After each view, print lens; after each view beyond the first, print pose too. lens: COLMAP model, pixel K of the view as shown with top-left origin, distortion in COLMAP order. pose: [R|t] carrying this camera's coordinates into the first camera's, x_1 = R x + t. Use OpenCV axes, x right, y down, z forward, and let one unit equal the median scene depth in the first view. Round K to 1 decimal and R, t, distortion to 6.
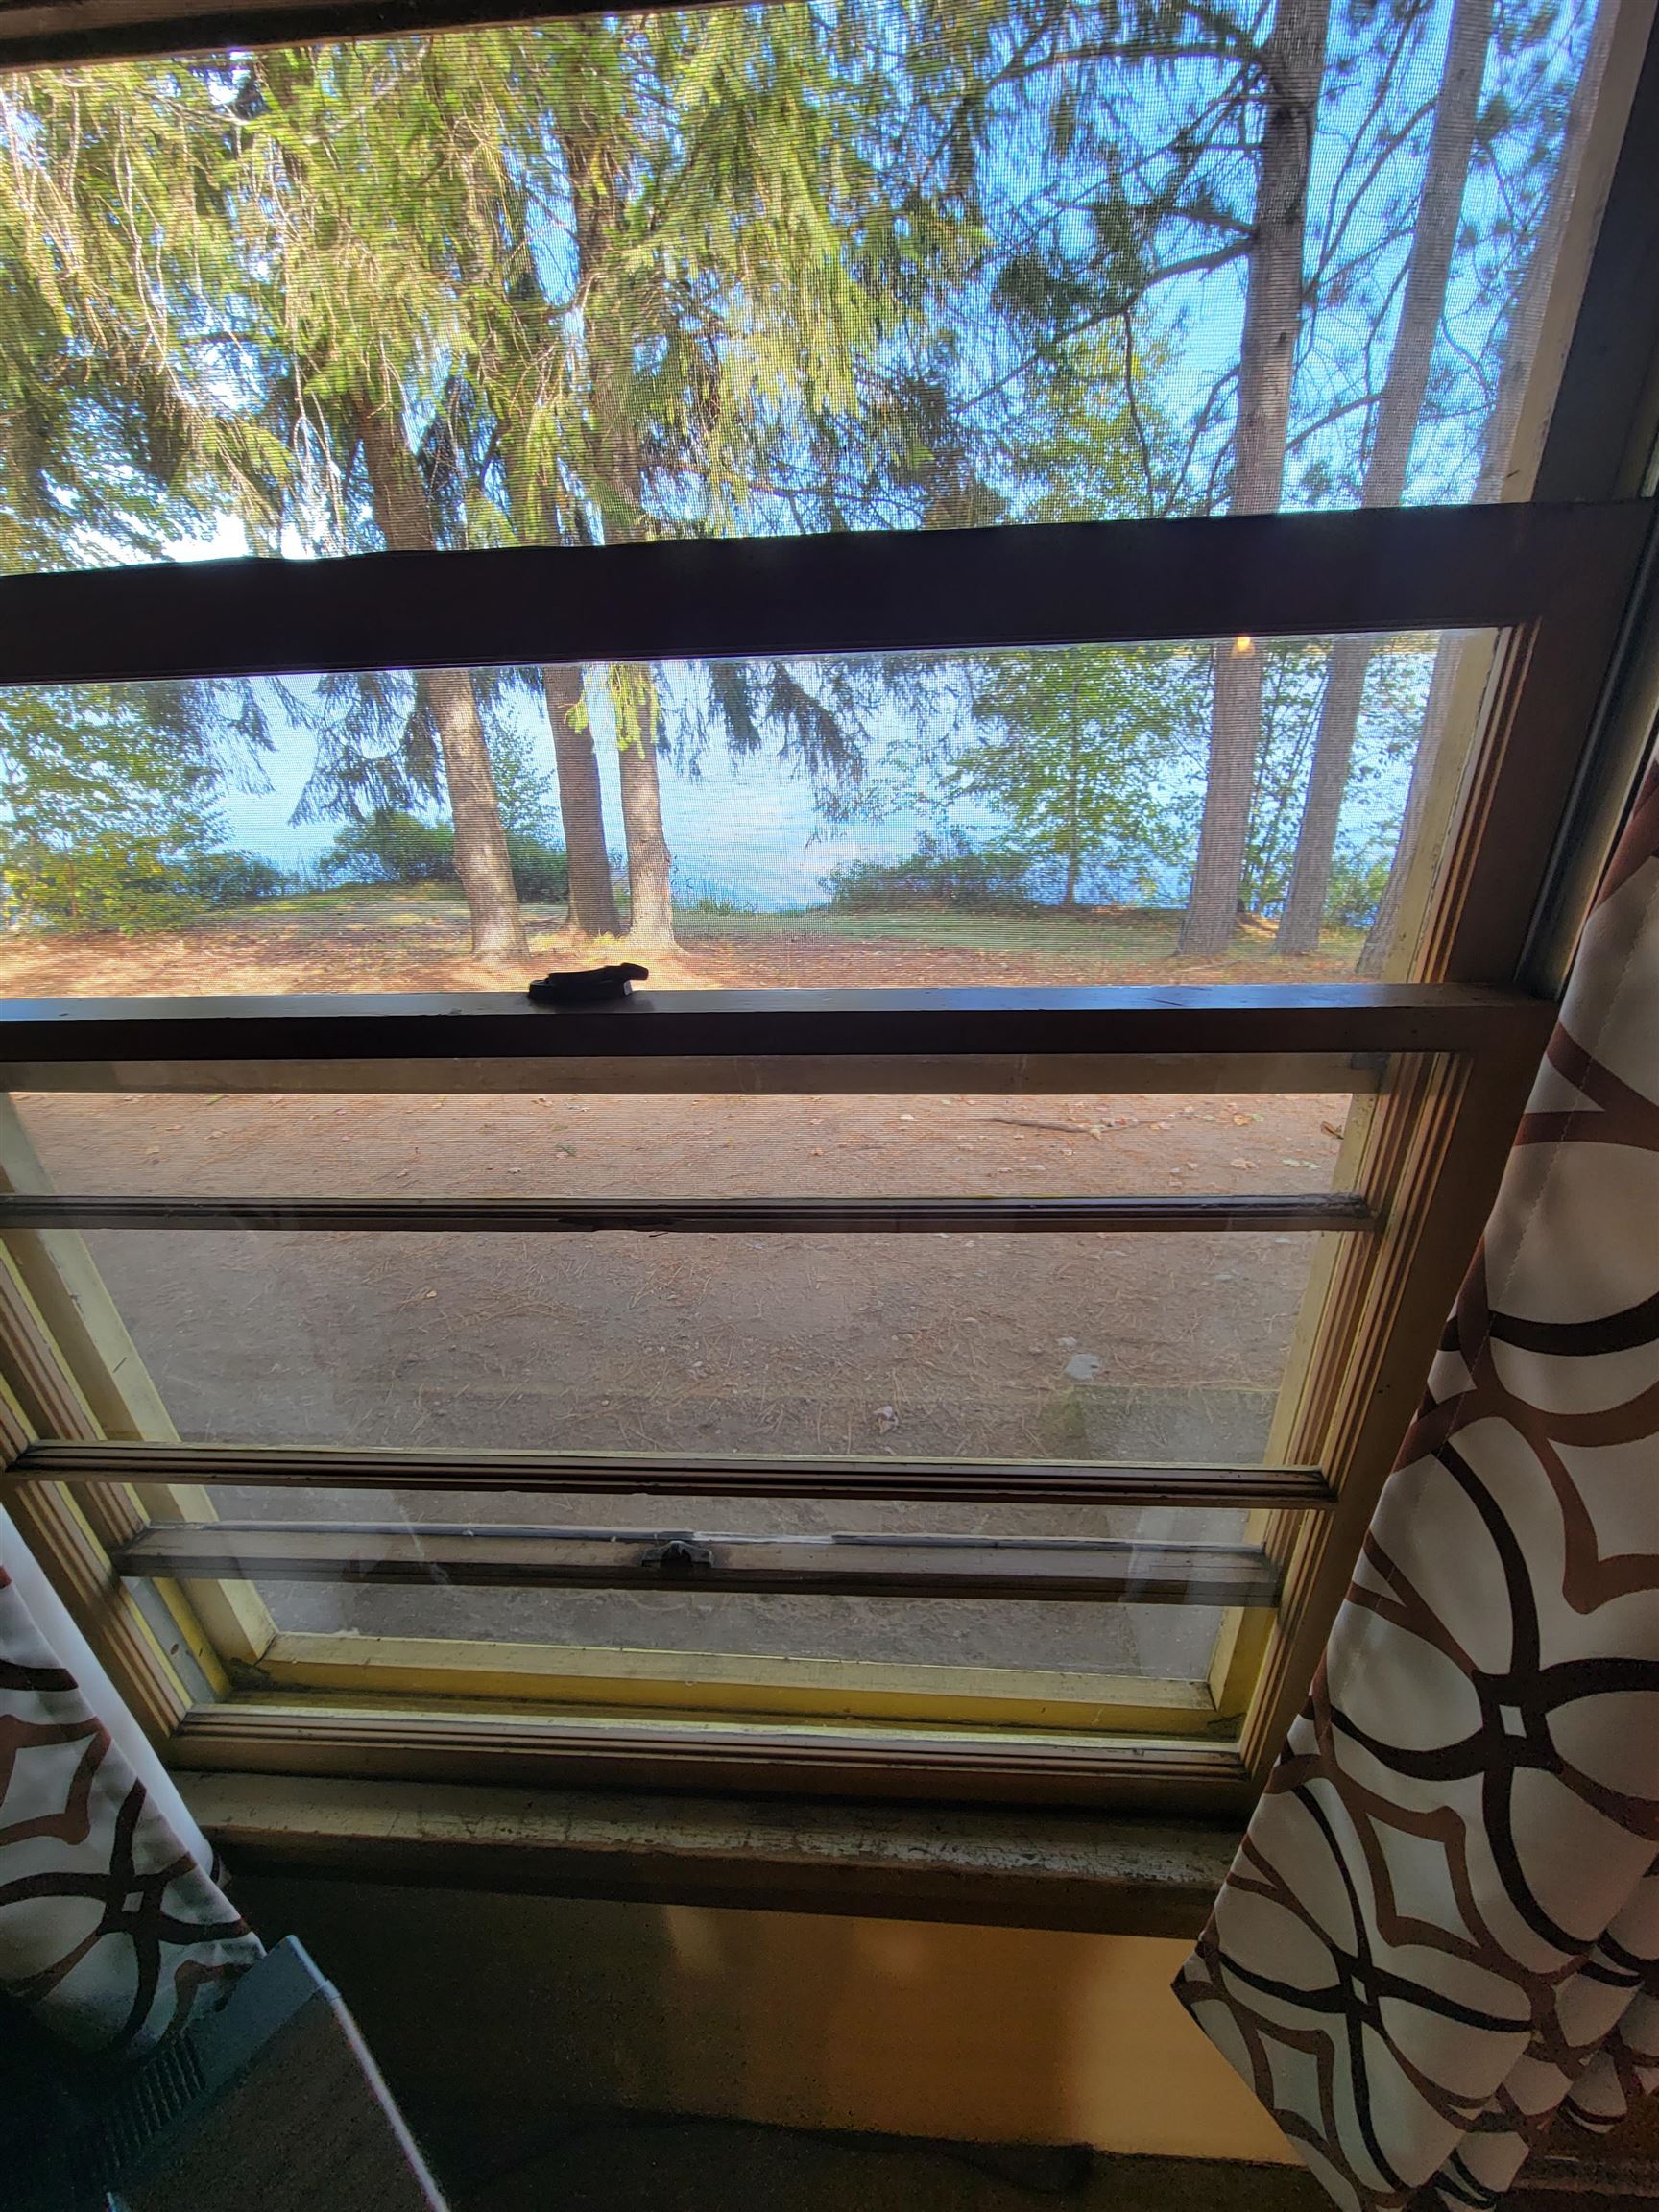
lens RADIAL K [[906.8, 0, 830.5], [0, 906.8, 1110.0], [0, 0, 1]] dist [0.000309, -0.002428]
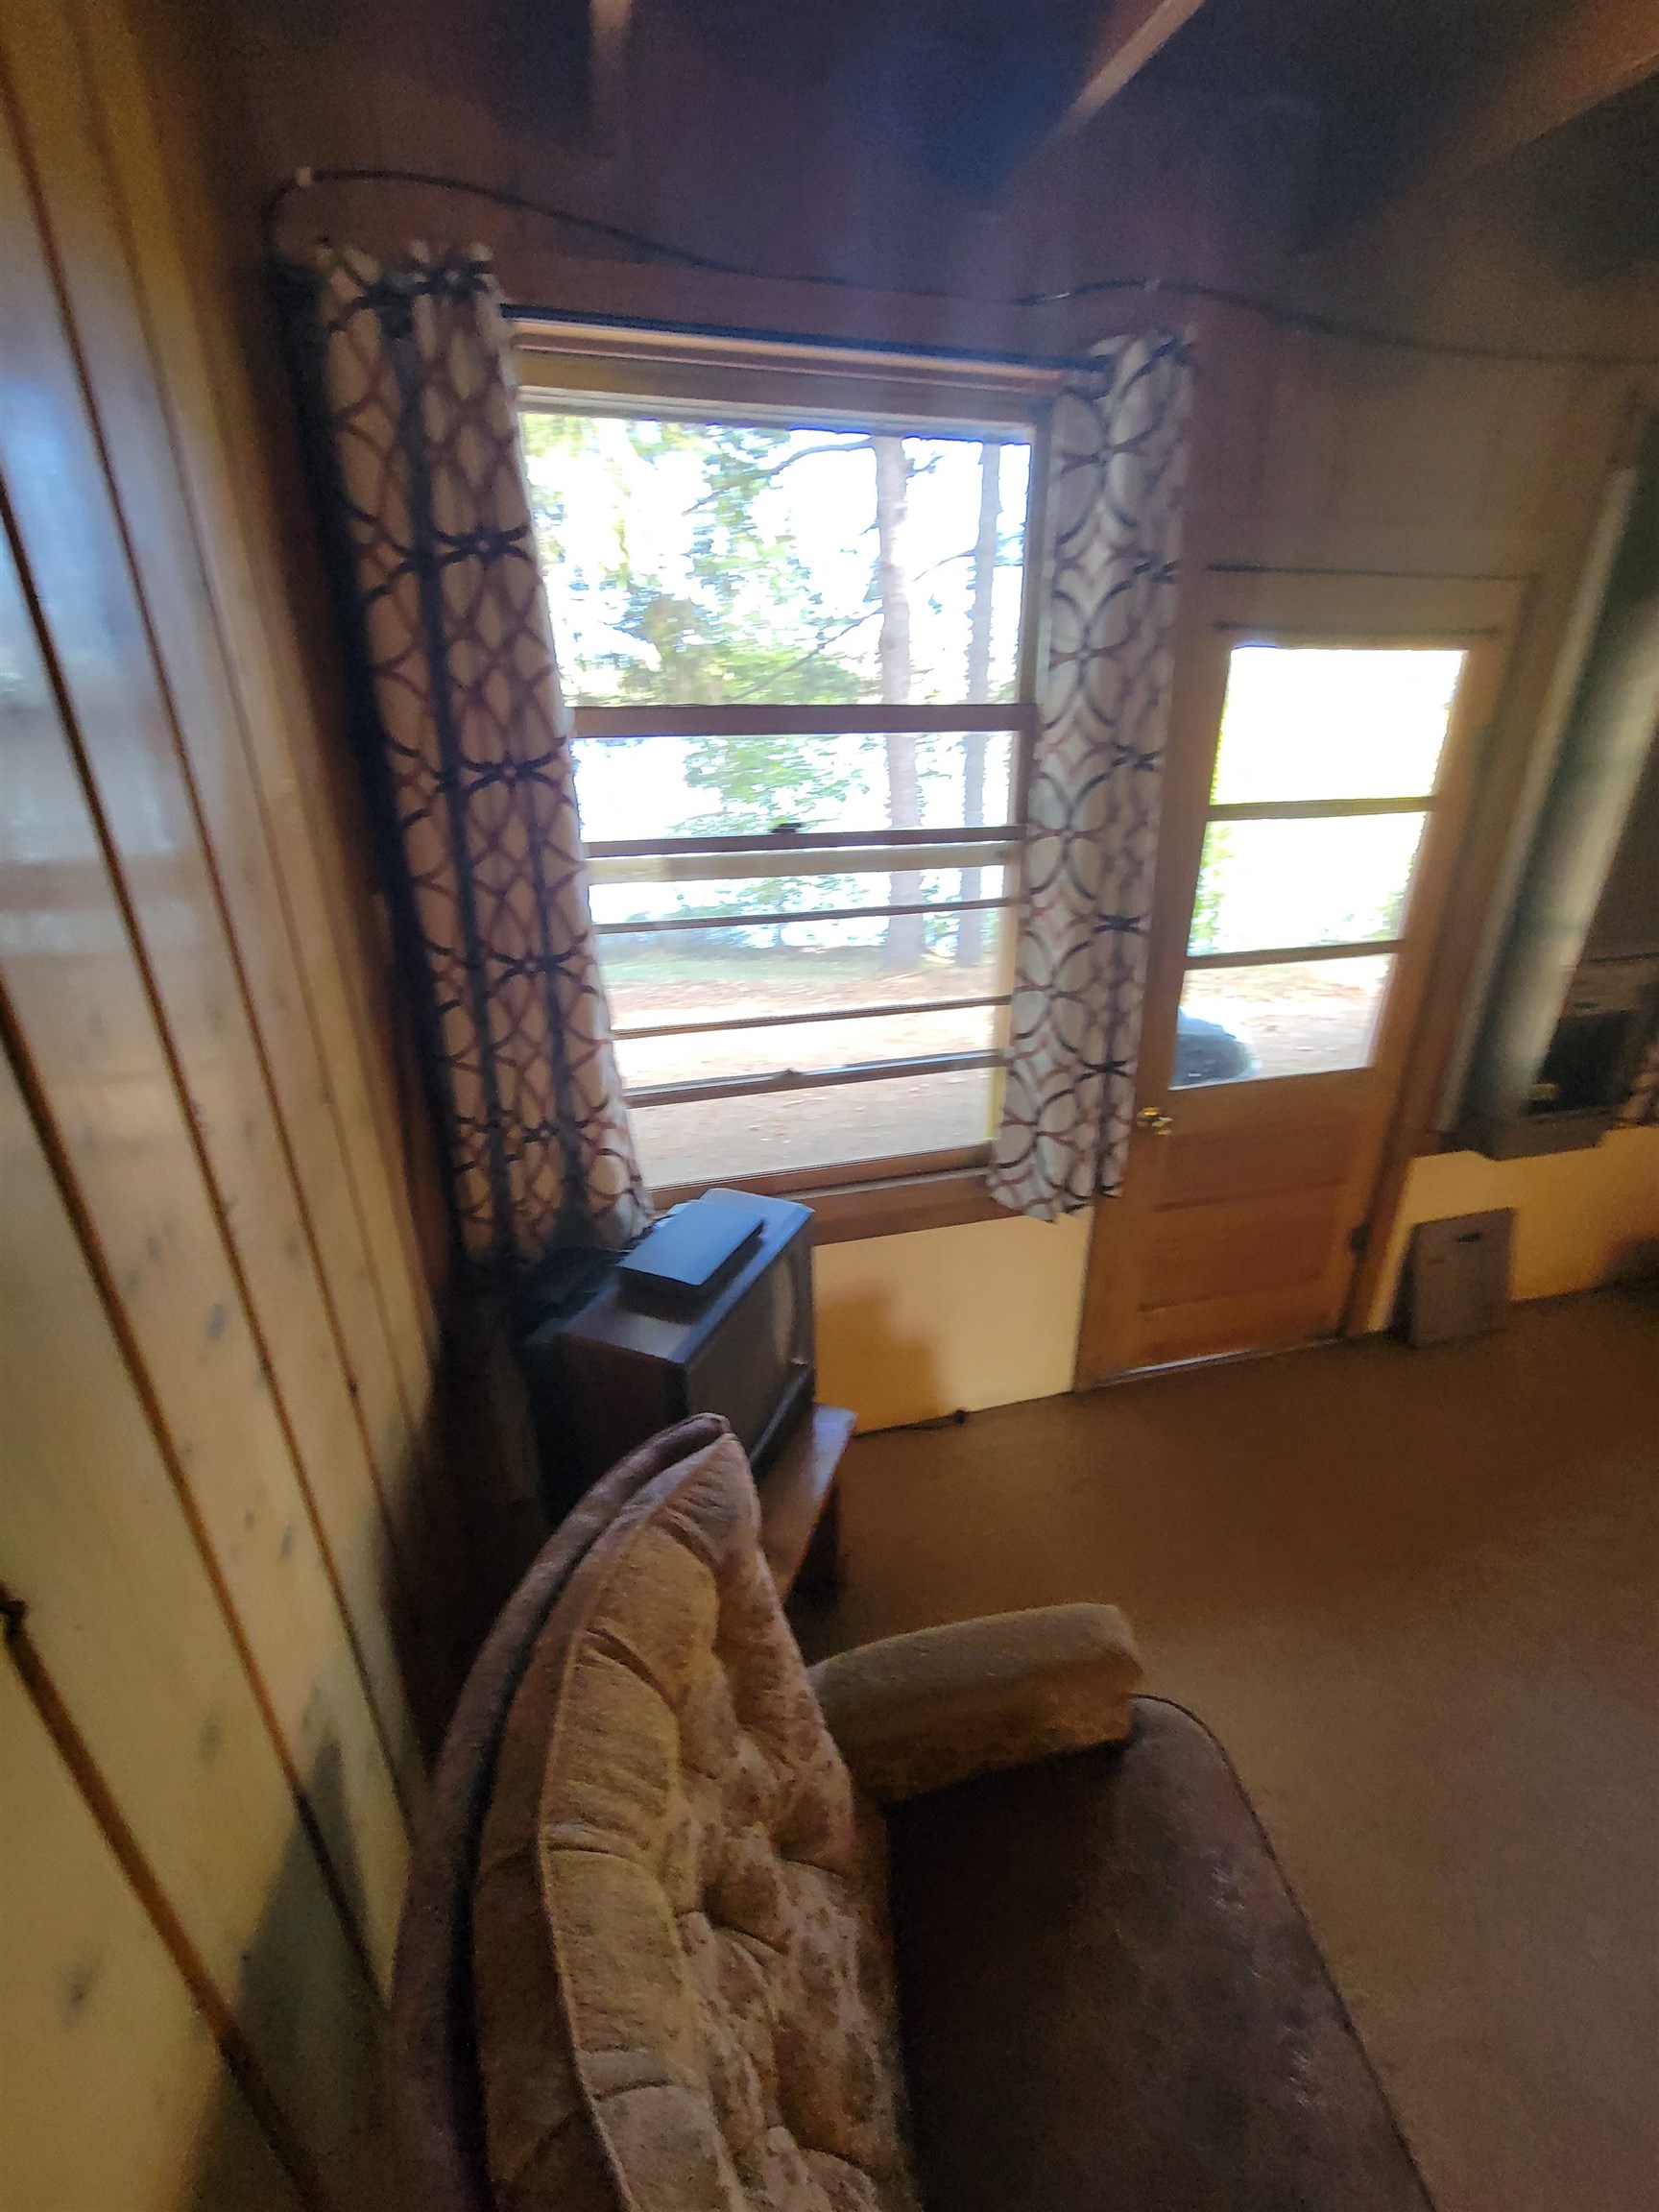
lens RADIAL K [[906.8, 0, 829.7], [0, 906.8, 1111.2], [0, 0, 1]] dist [0.000309, -0.002428]
pose [[0.946882, -0.108211, 0.302829, -0.067163], [0.128879, 0.990446, -0.049057, 0.058542], [-0.294627, 0.085480, 0.951782, -0.116467]]
